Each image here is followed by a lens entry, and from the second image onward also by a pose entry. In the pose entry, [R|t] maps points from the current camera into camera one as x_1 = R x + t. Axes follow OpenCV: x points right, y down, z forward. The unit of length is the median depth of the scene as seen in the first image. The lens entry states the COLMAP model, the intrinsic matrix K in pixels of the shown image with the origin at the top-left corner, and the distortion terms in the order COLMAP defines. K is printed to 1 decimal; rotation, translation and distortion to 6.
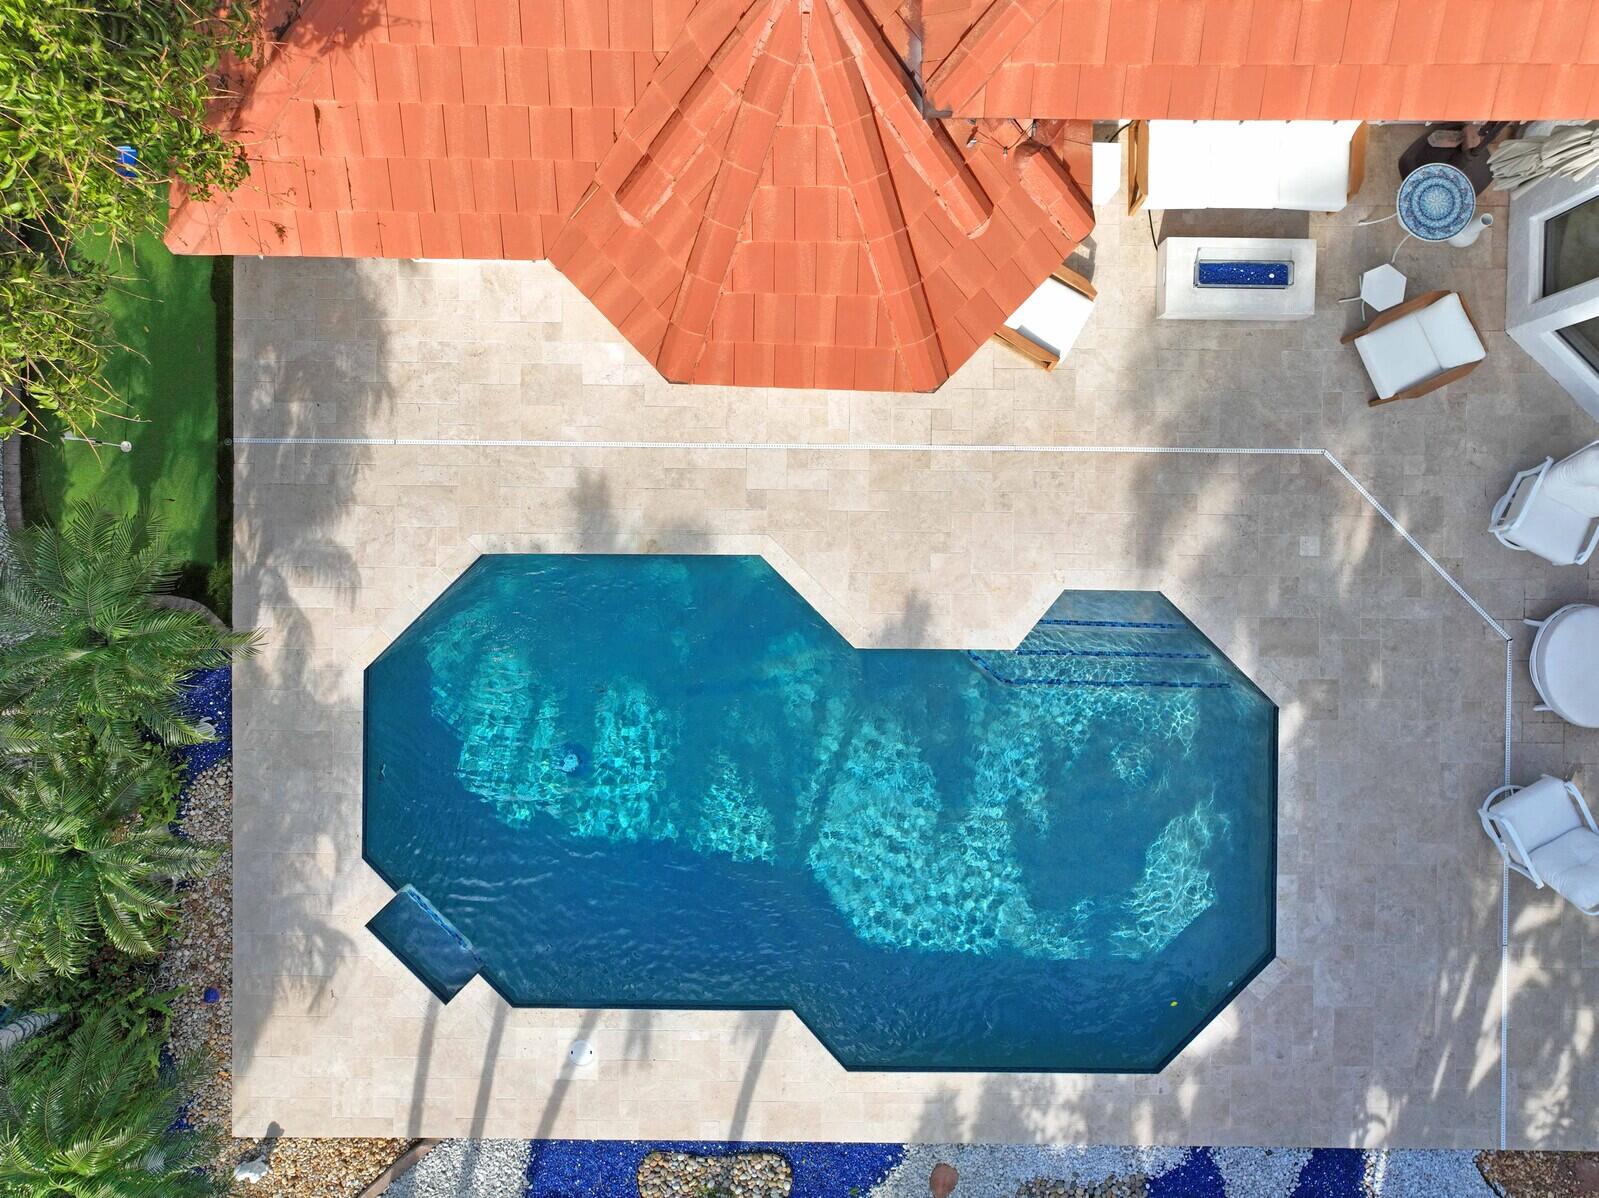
lens RADIAL K [[1128.8, 0, 799.5], [0, 1128.8, 599.0], [0, 0, 1]] dist [0.006866, -0.002951]
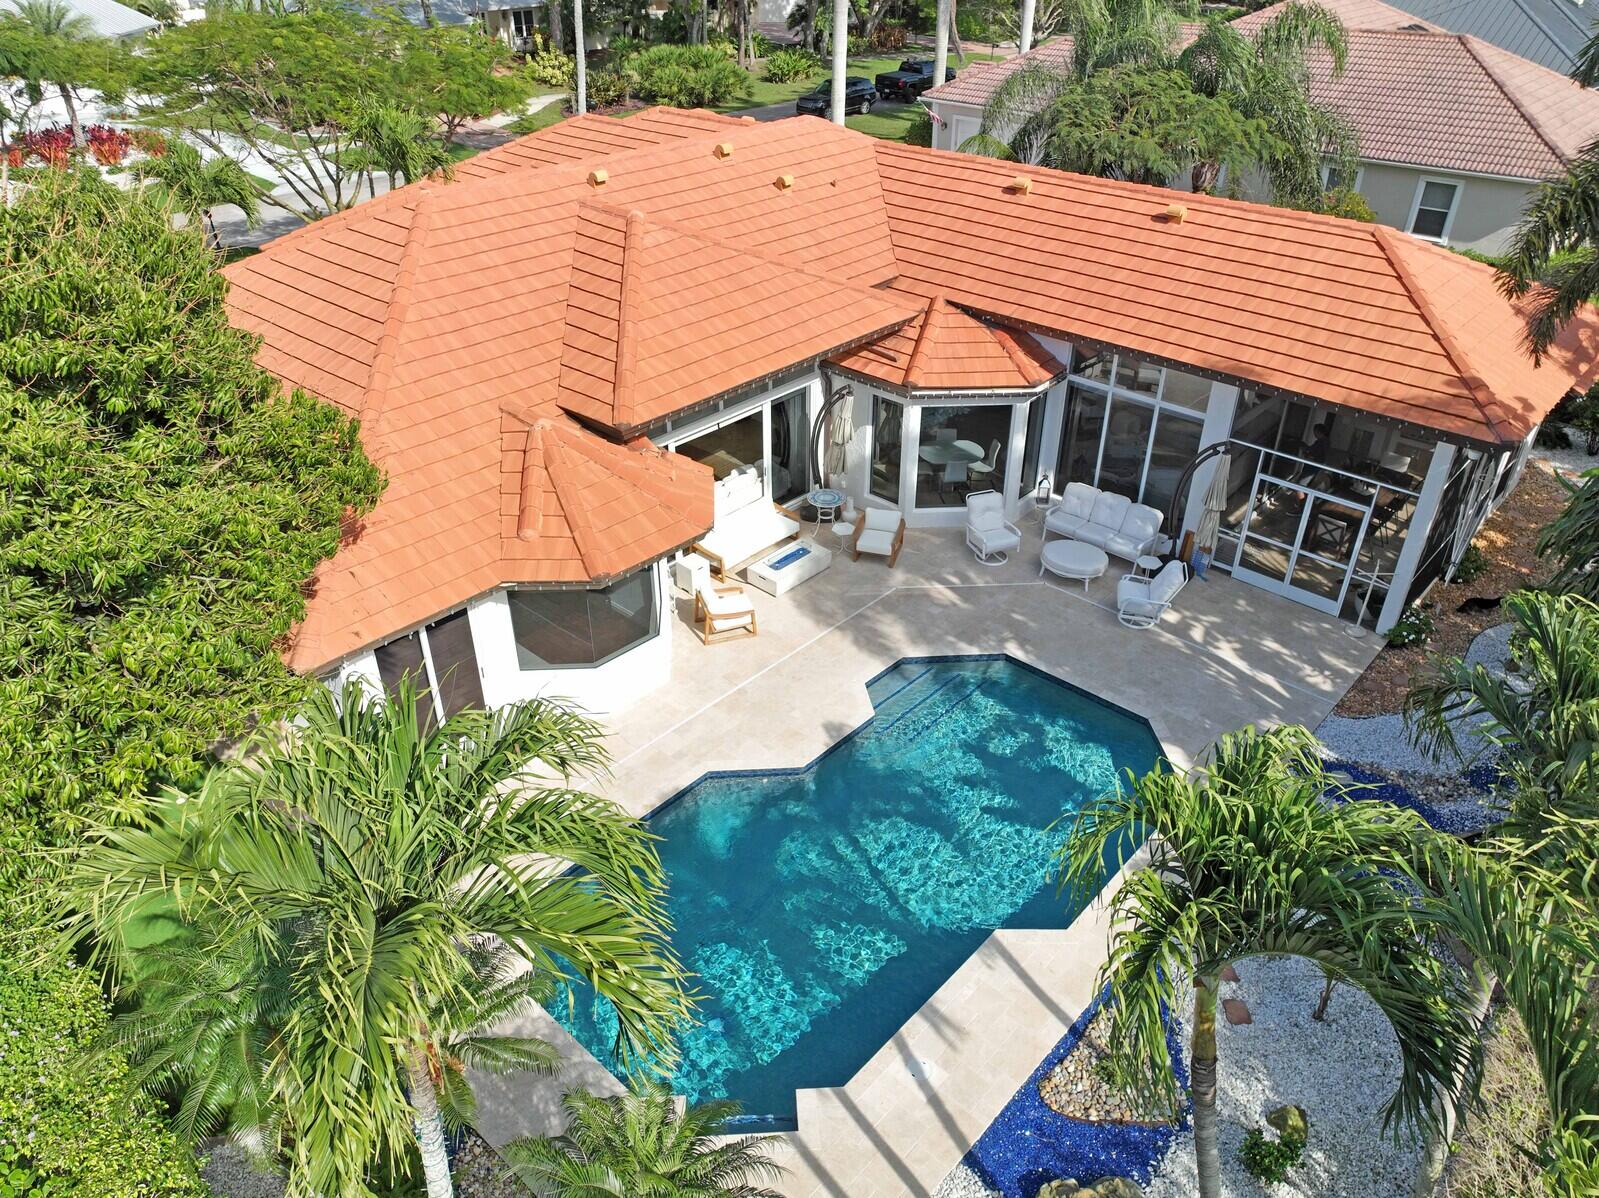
lens RADIAL K [[1128.8, 0, 799.5], [0, 1128.8, 599.0], [0, 0, 1]] dist [0.006866, -0.002951]
pose [[0.664930, -0.401214, 0.629996, -0.752908], [0.746860, 0.366500, -0.554868, 0.739923], [-0.008273, 0.839467, 0.543347, 0.065819]]
